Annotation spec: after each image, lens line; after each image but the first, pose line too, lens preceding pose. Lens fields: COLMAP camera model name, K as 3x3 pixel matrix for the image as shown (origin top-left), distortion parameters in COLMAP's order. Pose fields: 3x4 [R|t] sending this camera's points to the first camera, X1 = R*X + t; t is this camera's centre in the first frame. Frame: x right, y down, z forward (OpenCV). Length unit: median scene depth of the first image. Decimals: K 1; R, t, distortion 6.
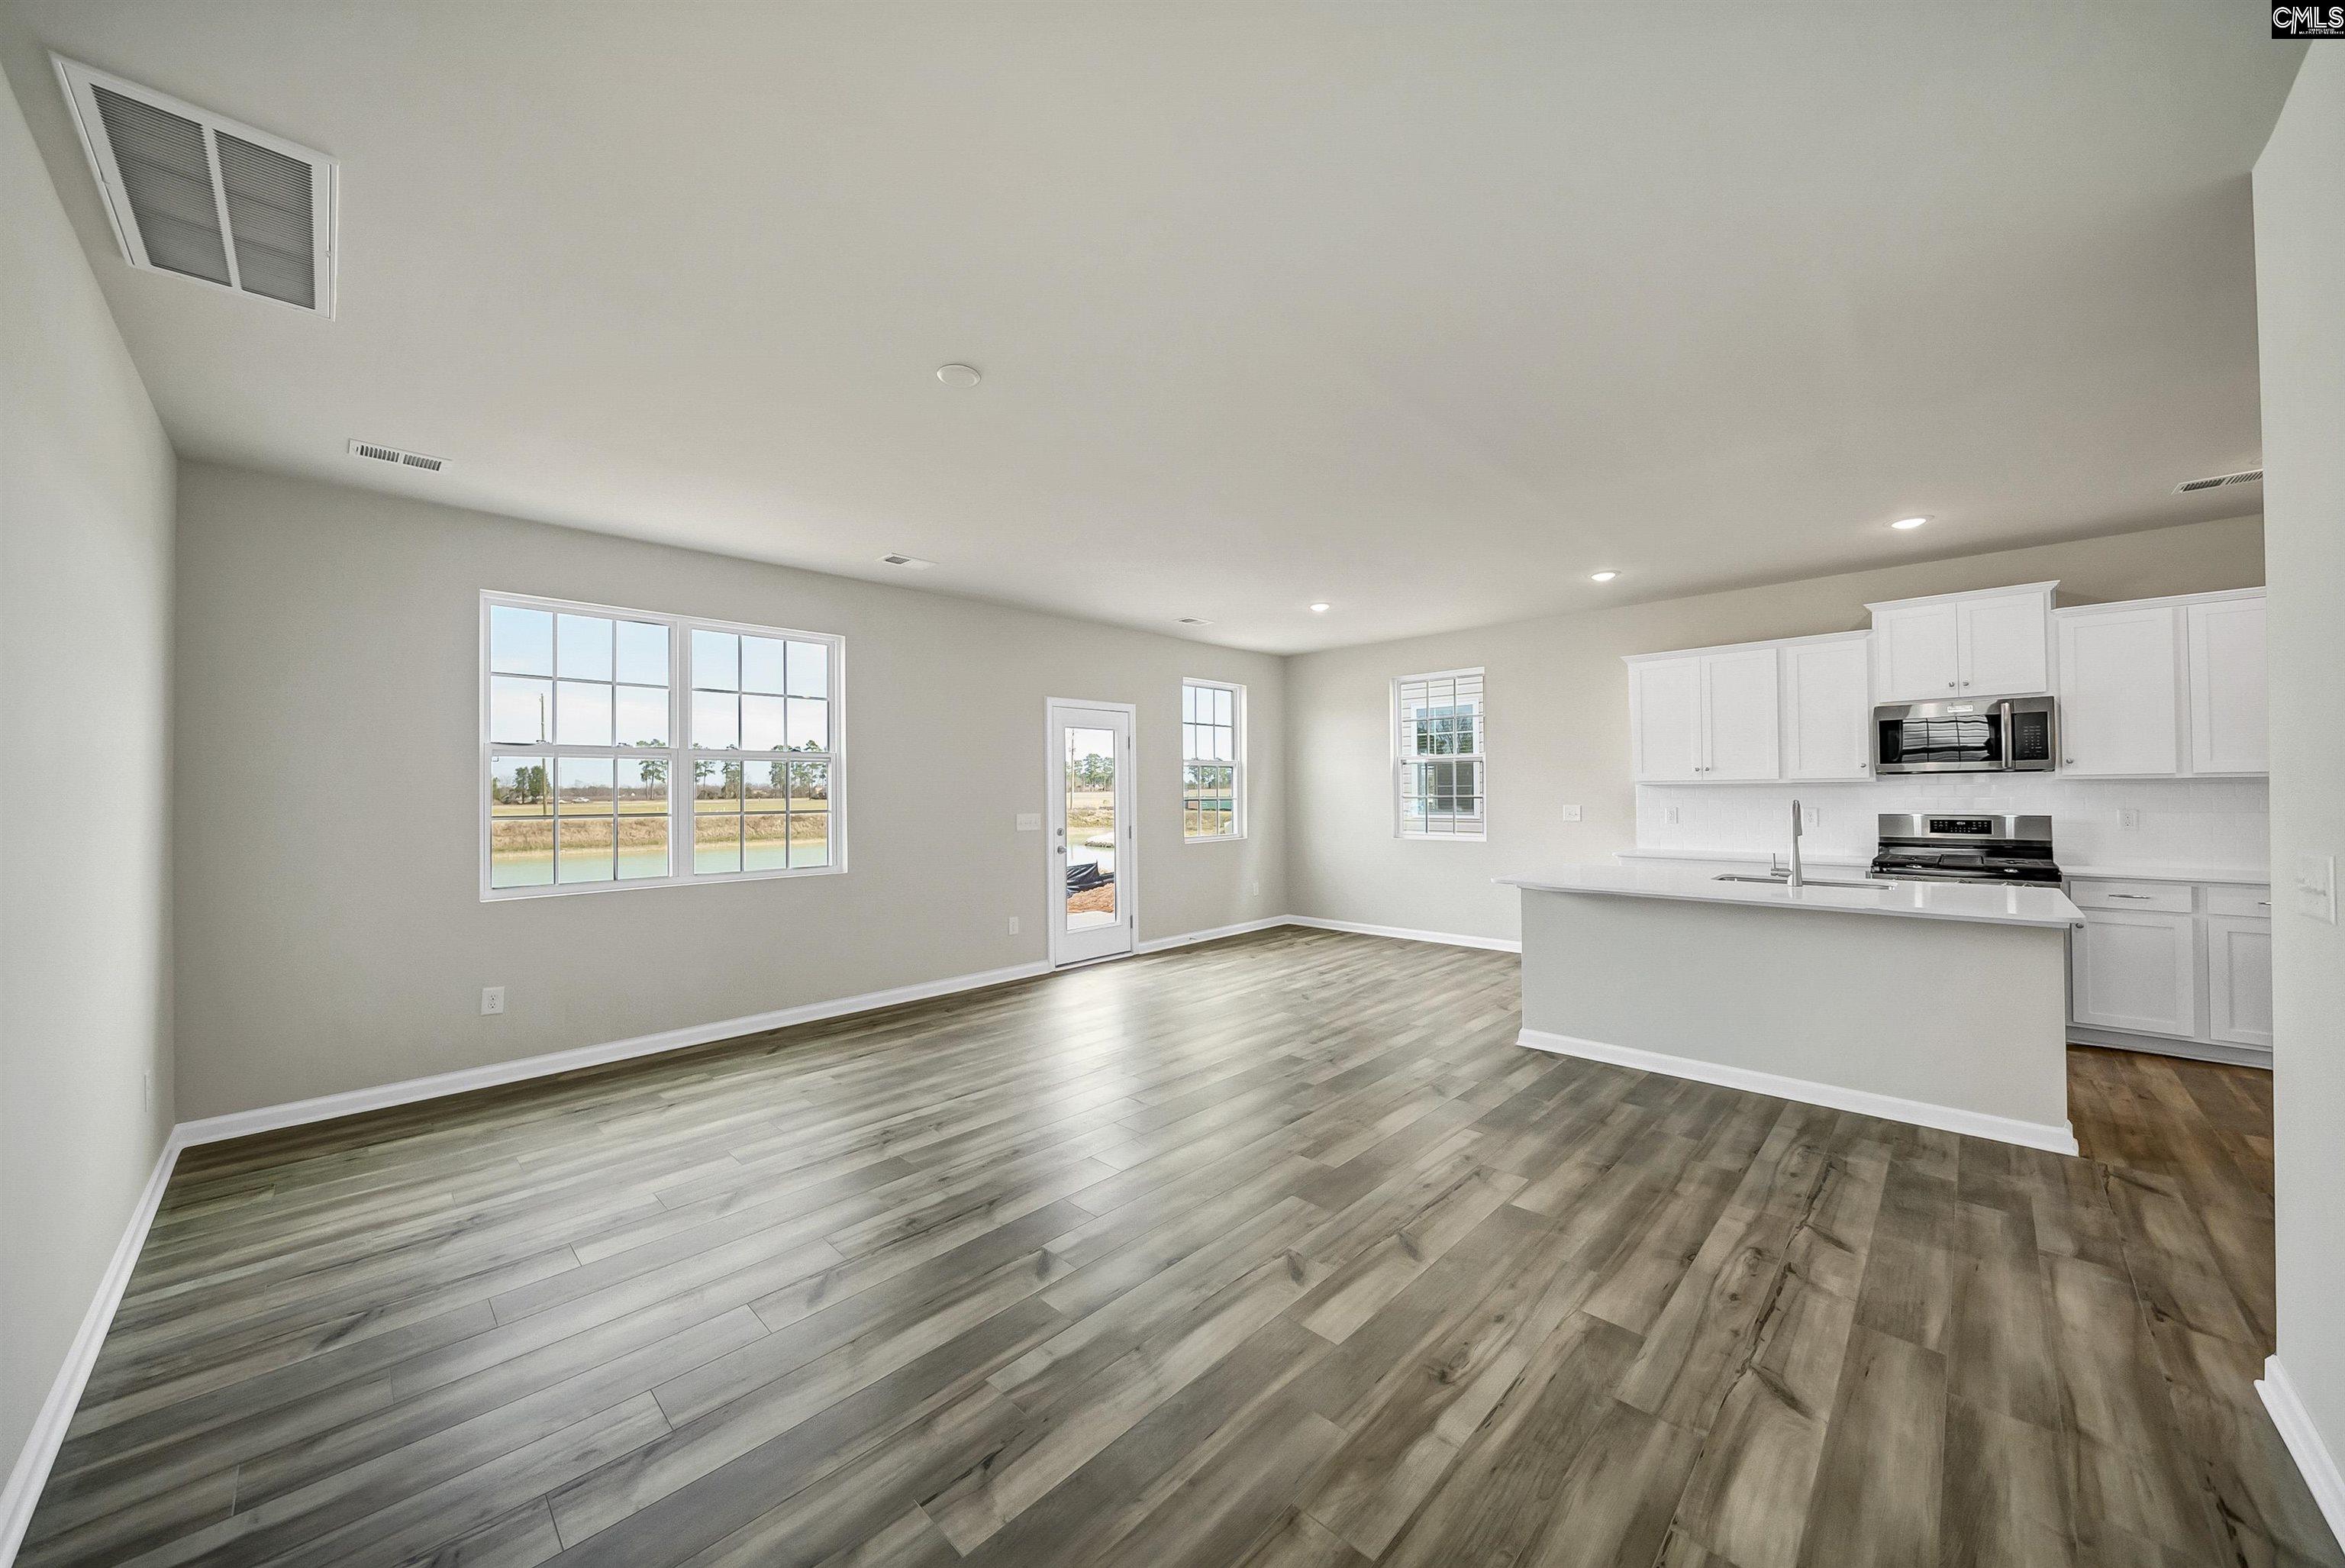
lens RADIAL K [[823.6, 0, 1155.3], [0, 823.6, 783.4], [0, 0, 1]] dist [-0.004443, -0.000398]
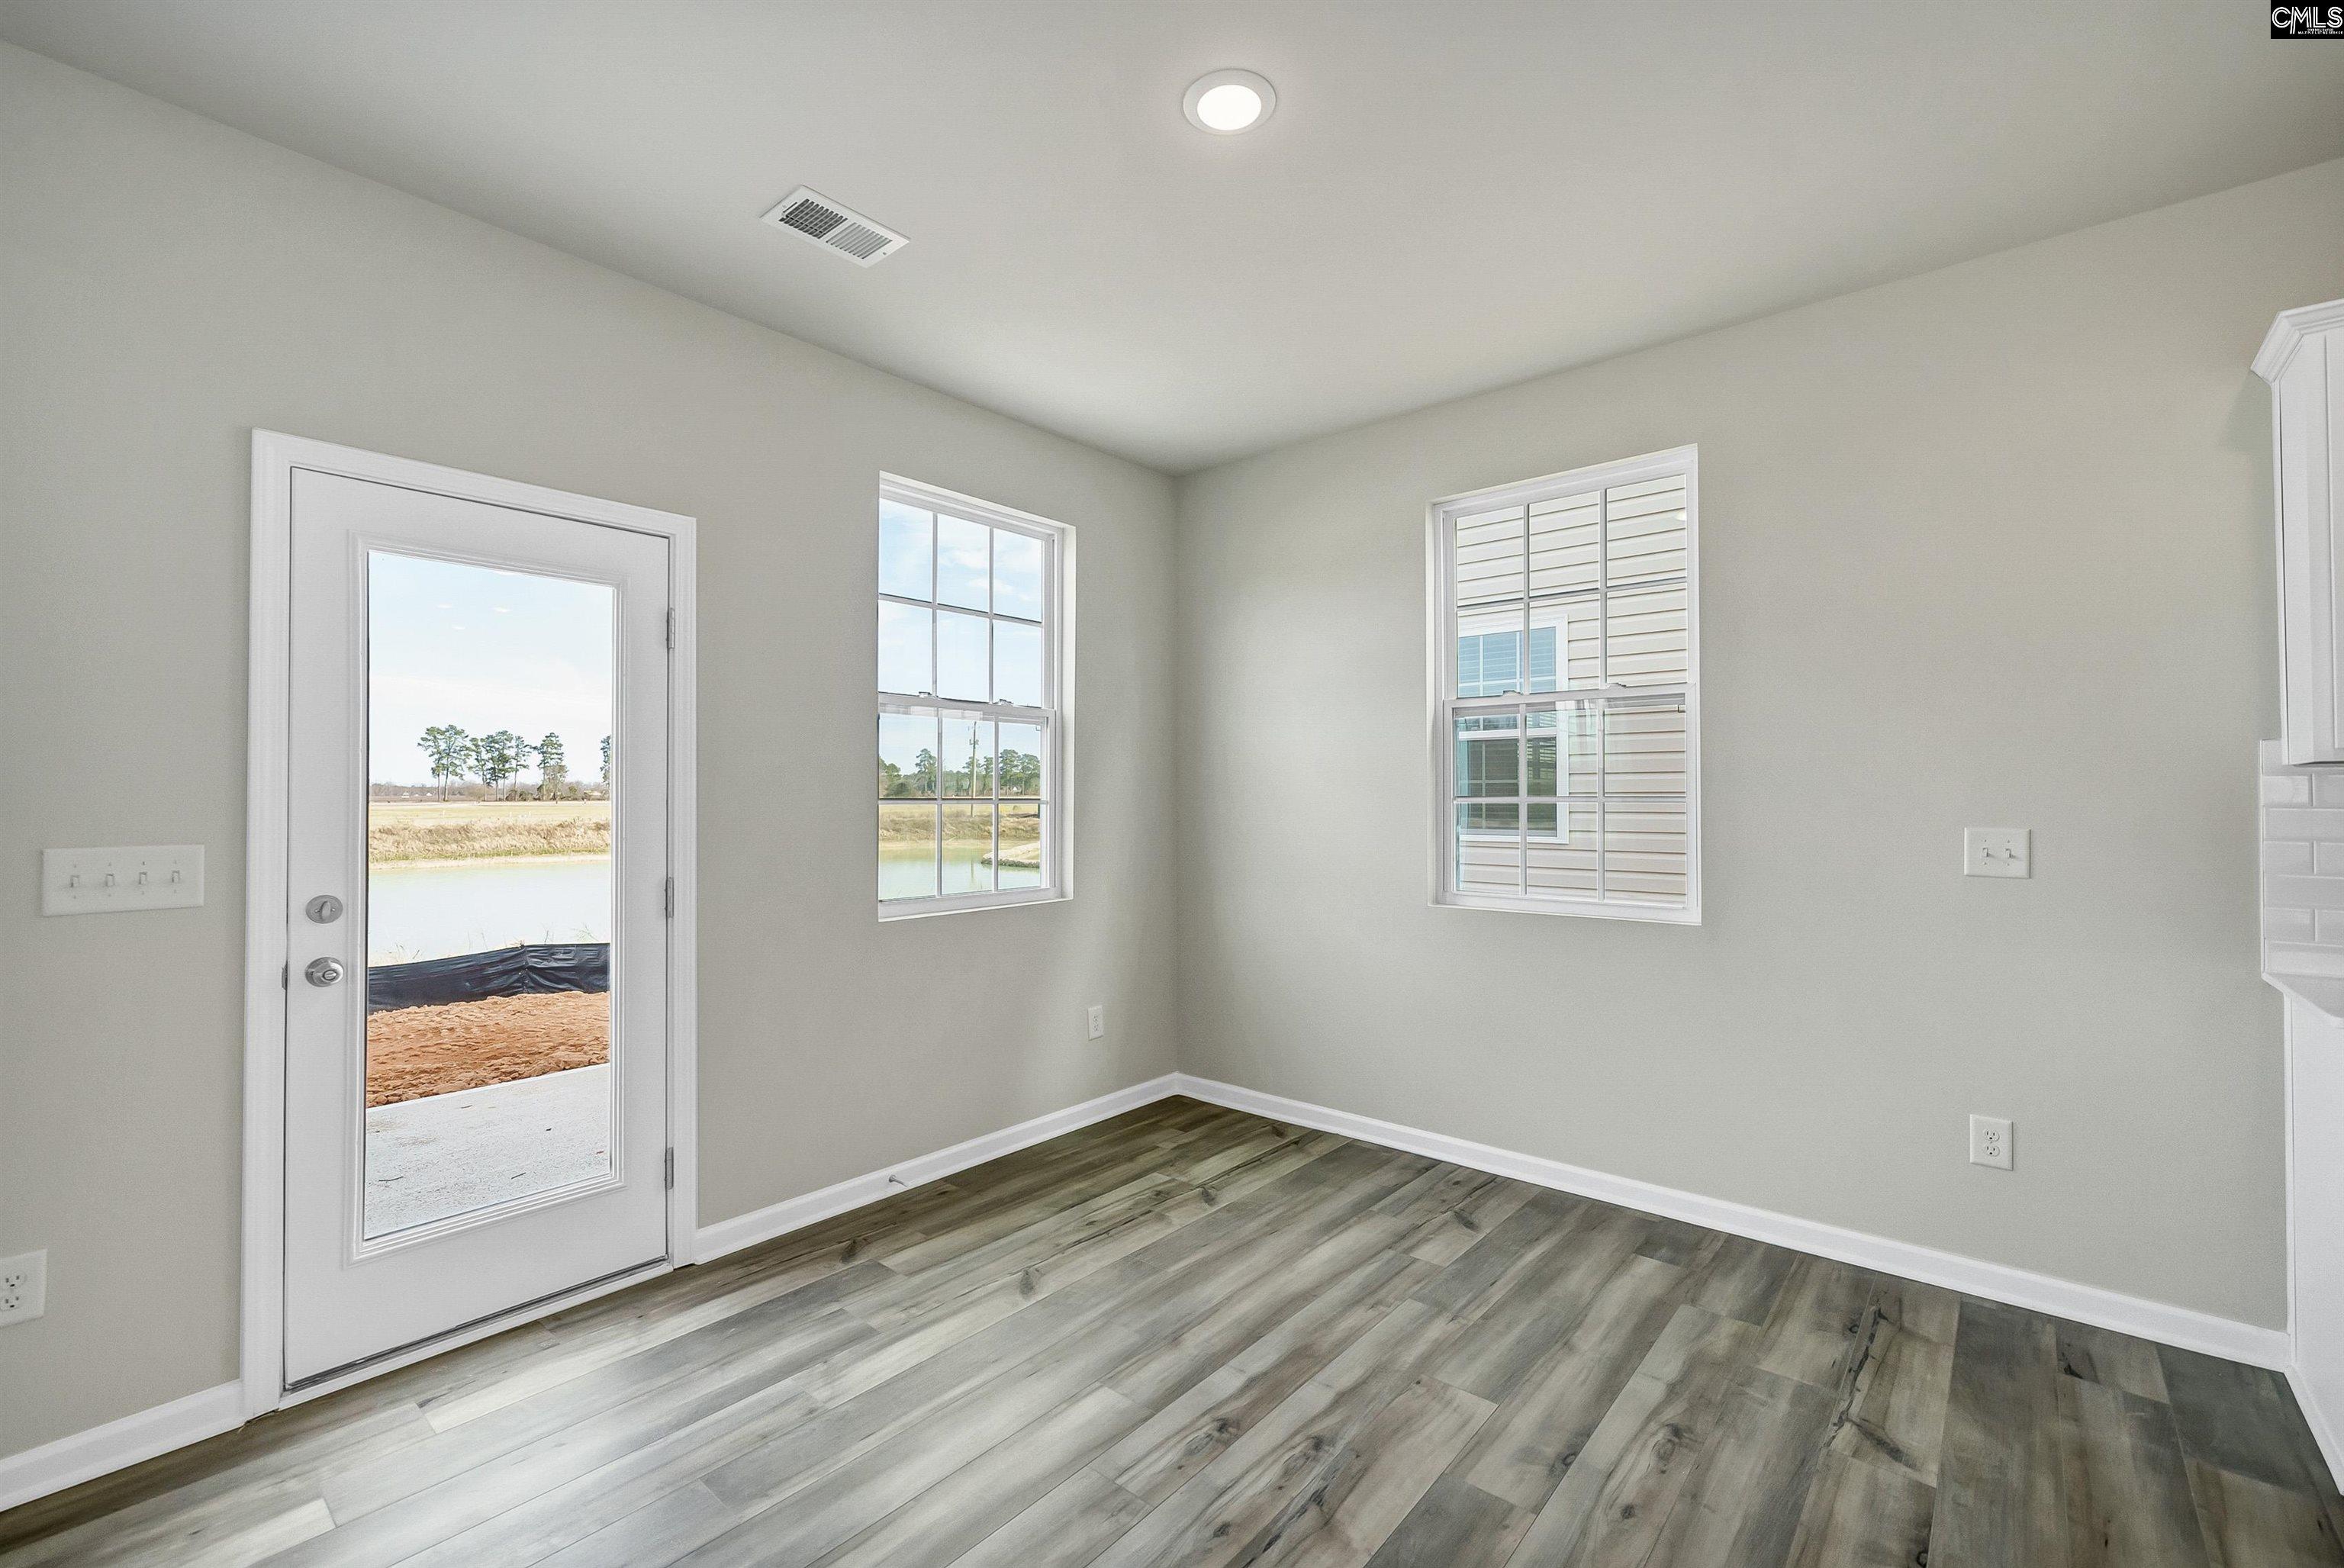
lens RADIAL K [[1009.6, 0, 1124.1], [0, 1009.6, 778.9], [0, 0, 1]] dist [0.001101, 0.000788]
pose [[0.998990, 0.008381, 0.044138, 0.201412], [-0.008088, 0.999944, -0.006794, 0.018426], [-0.044192, 0.006430, 0.999002, 0.898034]]
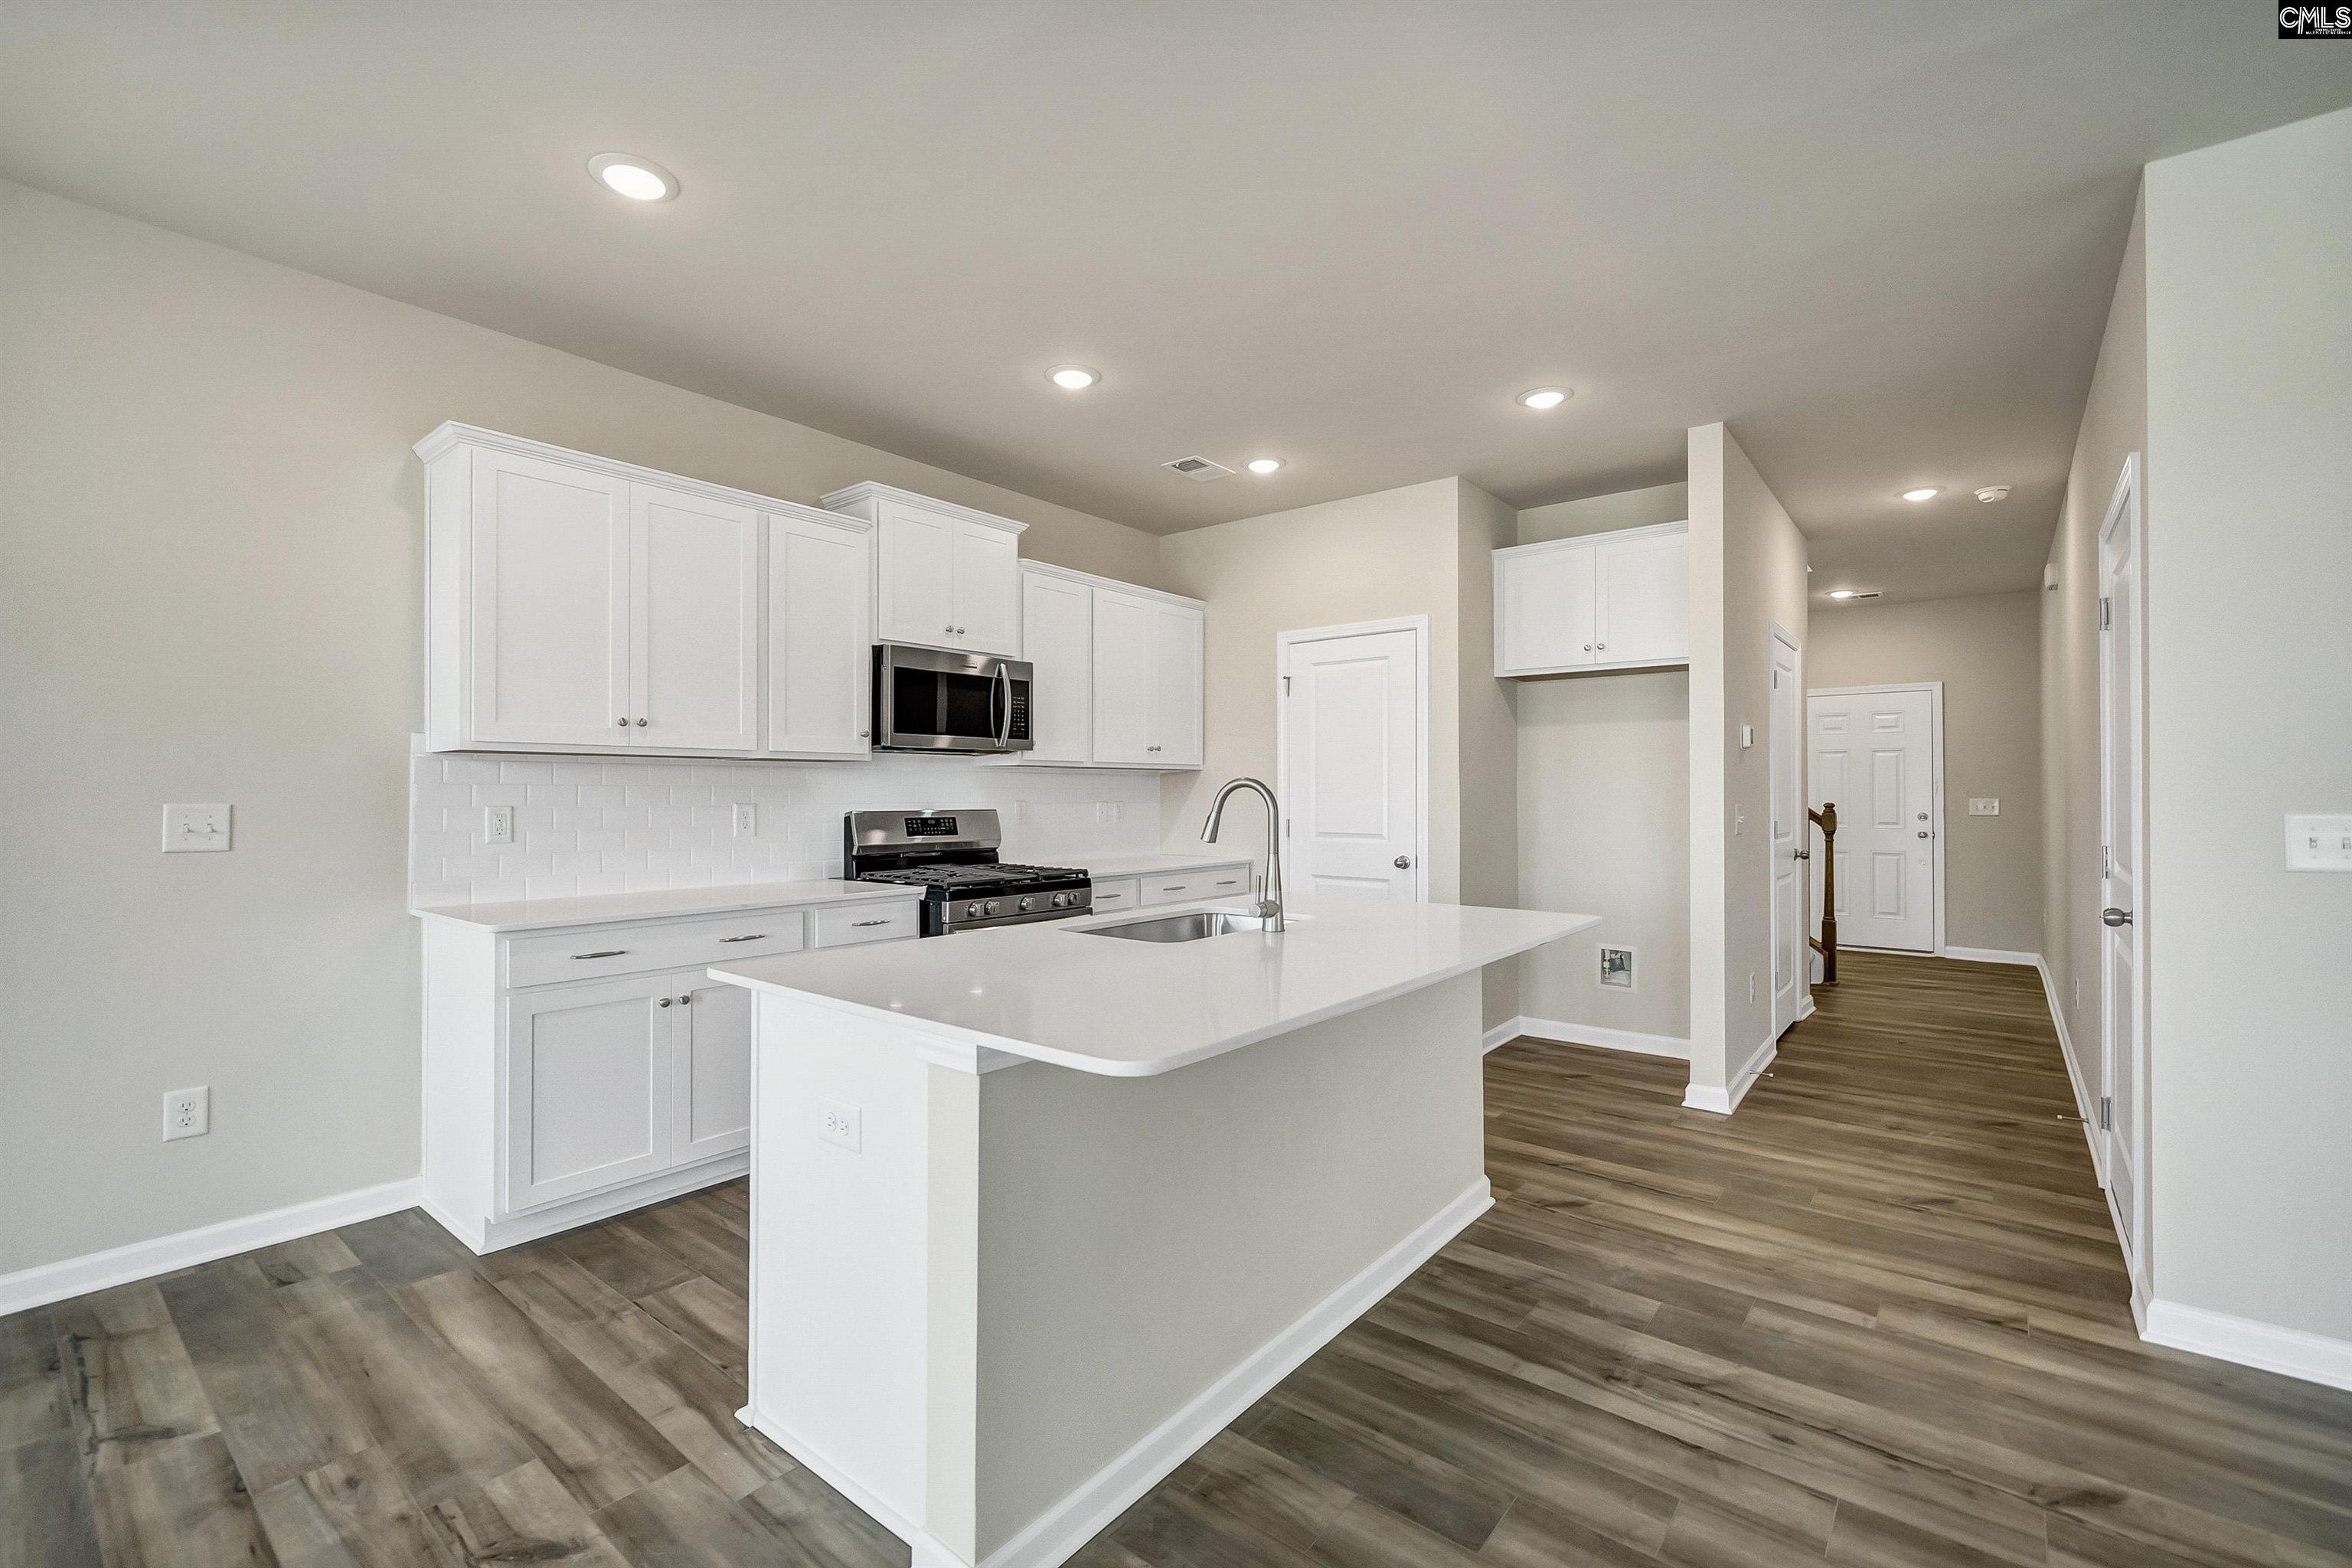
lens RADIAL K [[1013.0, 0, 1196.9], [0, 1013.0, 785.2], [0, 0, 1]] dist [0.001101, 0.000788]
pose [[-0.102075, 0.014789, 0.994667, 0.081576], [-0.009455, 0.999830, -0.015836, 0.030942], [-0.994732, -0.011021, -0.101918, 0.932394]]
